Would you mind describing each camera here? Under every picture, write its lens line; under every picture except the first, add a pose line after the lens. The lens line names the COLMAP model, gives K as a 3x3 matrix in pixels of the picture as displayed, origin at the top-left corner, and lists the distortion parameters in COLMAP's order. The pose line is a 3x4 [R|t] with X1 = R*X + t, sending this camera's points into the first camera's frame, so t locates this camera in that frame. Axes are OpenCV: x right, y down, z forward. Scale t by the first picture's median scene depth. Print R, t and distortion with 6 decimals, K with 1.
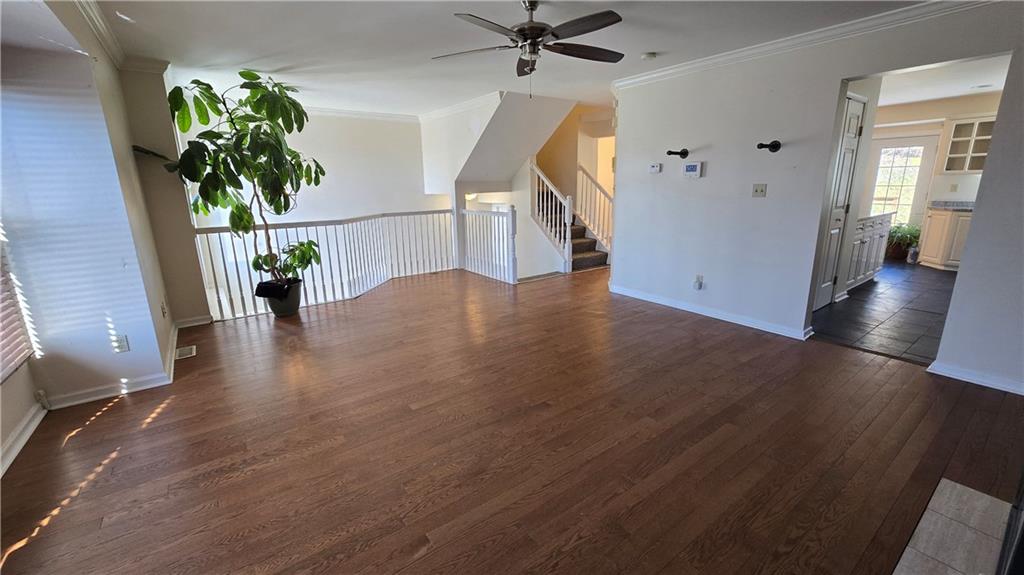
lens RADIAL K [[416.5, 0, 511.2], [0, 416.5, 284.3], [0, 0, 1]] dist [-0.014747, 0.003651]
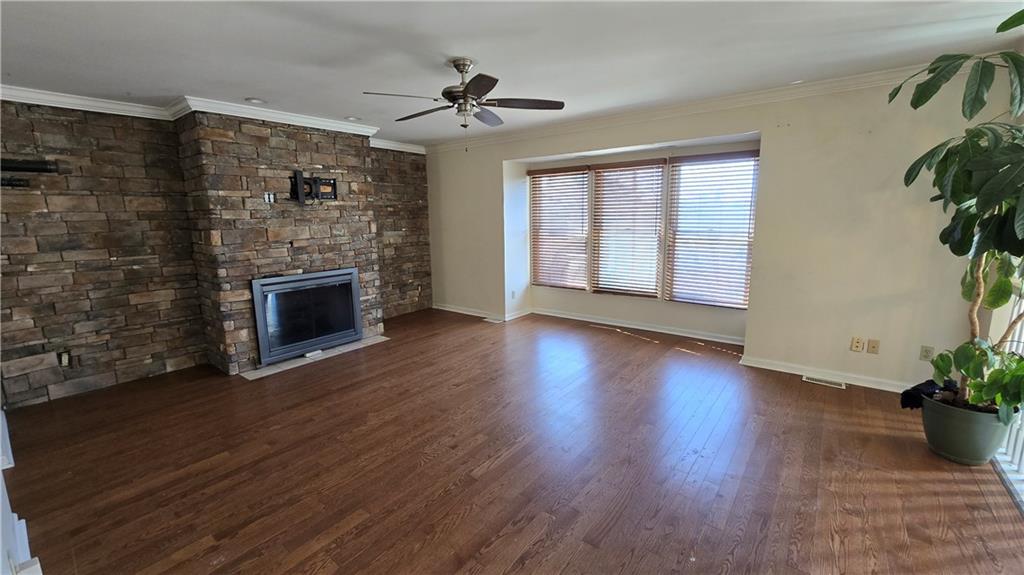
lens RADIAL K [[416.5, 0, 511.2], [0, 416.5, 284.3], [0, 0, 1]] dist [-0.014747, 0.003651]
pose [[-0.961528, 0.077670, -0.263498, 0.149854], [-0.032769, 0.919918, 0.390740, -0.341931], [0.272745, 0.384342, -0.881981, 1.294263]]
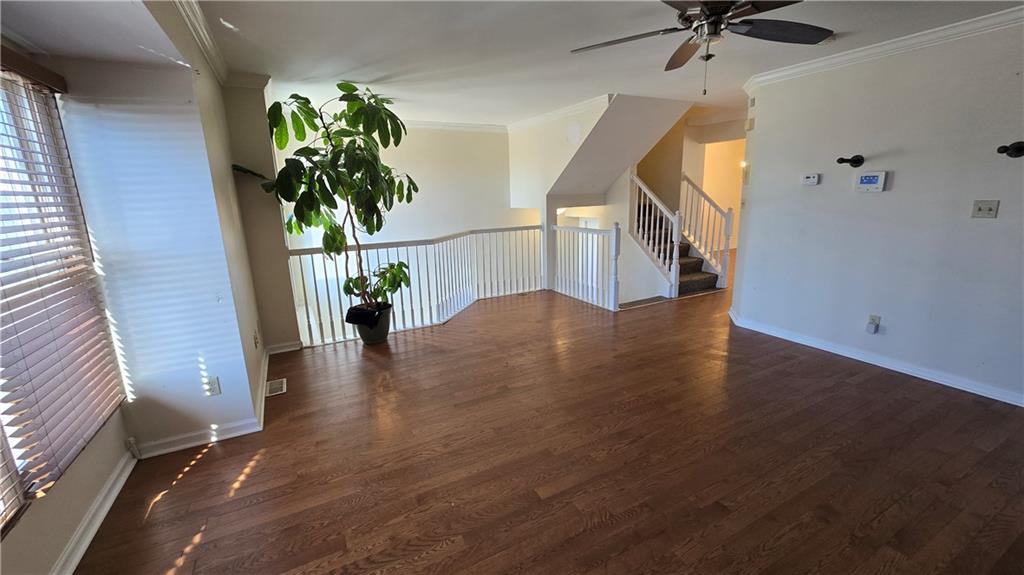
lens RADIAL K [[416.5, 0, 511.2], [0, 416.5, 284.3], [0, 0, 1]] dist [-0.014747, 0.003651]
pose [[0.988905, 0.021695, -0.146955, -0.112931], [-0.024397, 0.999564, -0.016609, -0.050749], [0.146531, 0.020010, 0.989004, 0.128877]]
